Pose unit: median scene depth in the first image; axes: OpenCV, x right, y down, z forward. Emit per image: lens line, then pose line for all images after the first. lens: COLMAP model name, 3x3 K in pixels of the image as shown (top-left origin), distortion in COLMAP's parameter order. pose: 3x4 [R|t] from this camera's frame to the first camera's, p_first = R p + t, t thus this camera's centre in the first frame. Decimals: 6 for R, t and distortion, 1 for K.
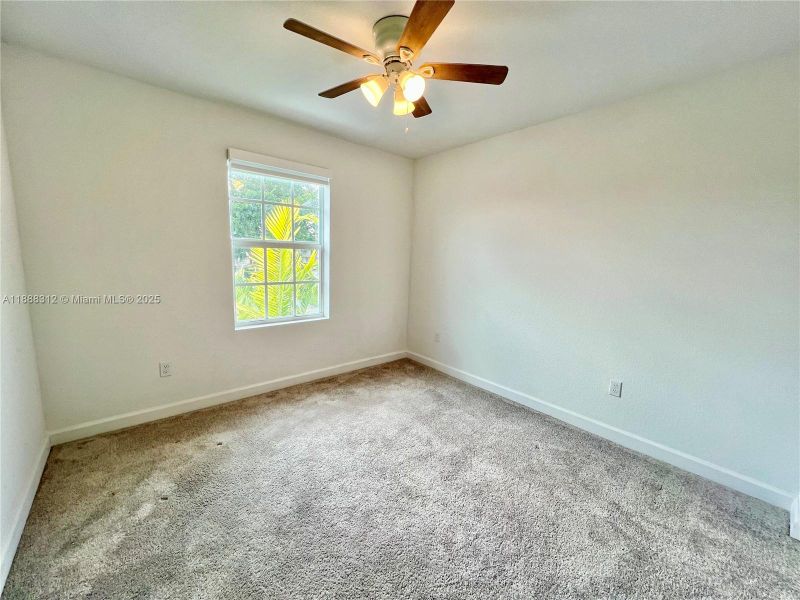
lens RADIAL K [[319.8, 0, 395.5], [0, 319.8, 296.7], [0, 0, 1]] dist [0.002937, -0.001169]
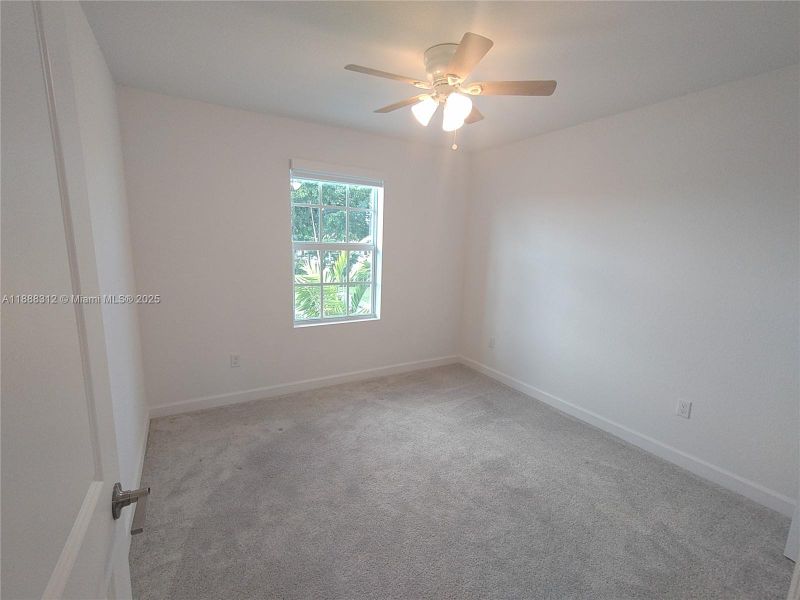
lens RADIAL K [[360.9, 0, 396.9], [0, 360.9, 296.7], [0, 0, 1]] dist [0.007914, 0.002280]
pose [[0.985814, 0.025811, -0.165847, 0.055277], [-0.023959, 0.999626, 0.013154, -0.033781], [0.166124, -0.008994, 0.986064, -0.195938]]
